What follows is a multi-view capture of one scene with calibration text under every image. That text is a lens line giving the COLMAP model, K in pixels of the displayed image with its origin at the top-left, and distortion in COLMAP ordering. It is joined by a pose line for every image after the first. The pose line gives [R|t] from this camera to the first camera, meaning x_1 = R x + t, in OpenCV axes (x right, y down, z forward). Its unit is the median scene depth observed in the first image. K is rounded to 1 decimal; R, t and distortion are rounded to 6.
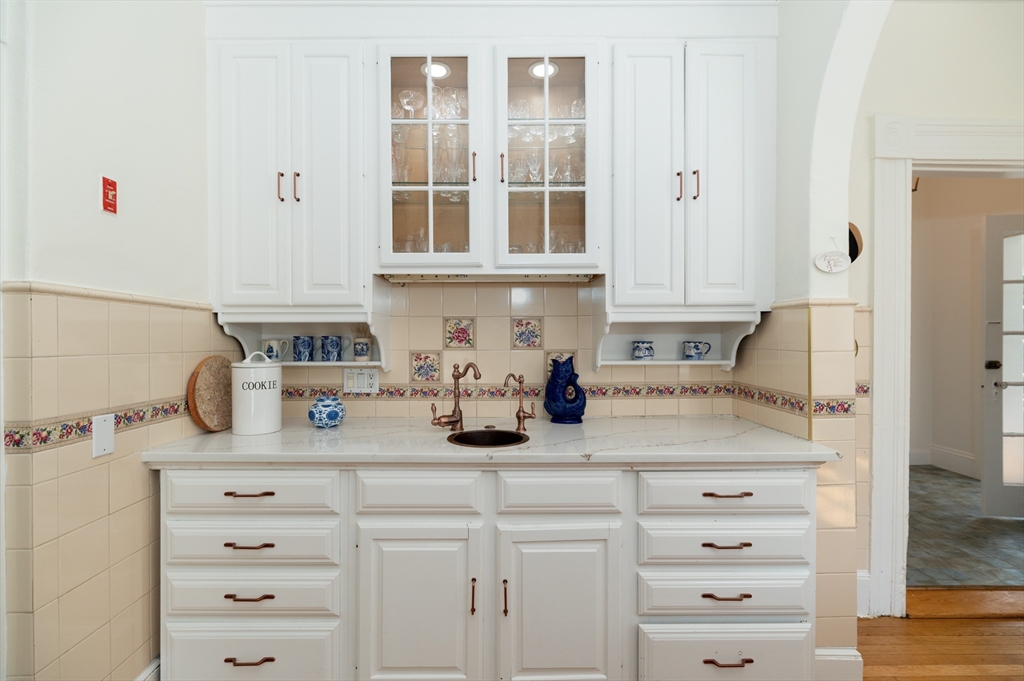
lens RADIAL K [[448.7, 0, 510.7], [0, 448.7, 342.8], [0, 0, 1]] dist [0.003190, -0.000049]
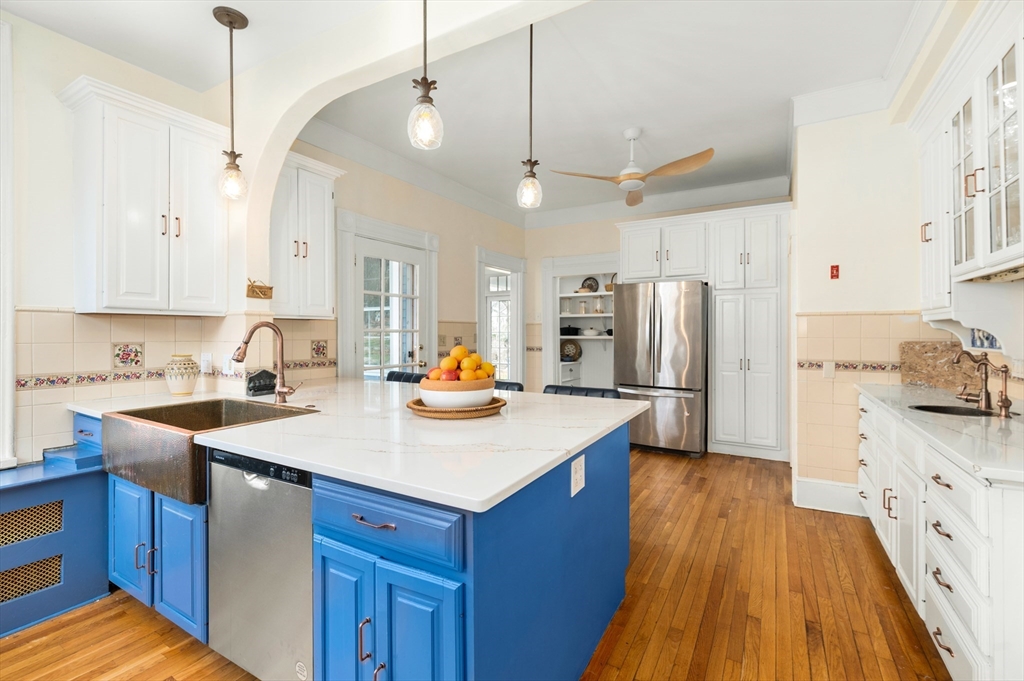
lens RADIAL K [[448.7, 0, 512.6], [0, 448.7, 335.1], [0, 0, 1]] dist [0.003190, -0.000049]
pose [[-0.507602, 0.004233, -0.861582, 2.068148], [-0.000342, 0.999987, 0.005114, -0.000773], [0.861592, 0.002891, -0.507593, 0.736407]]
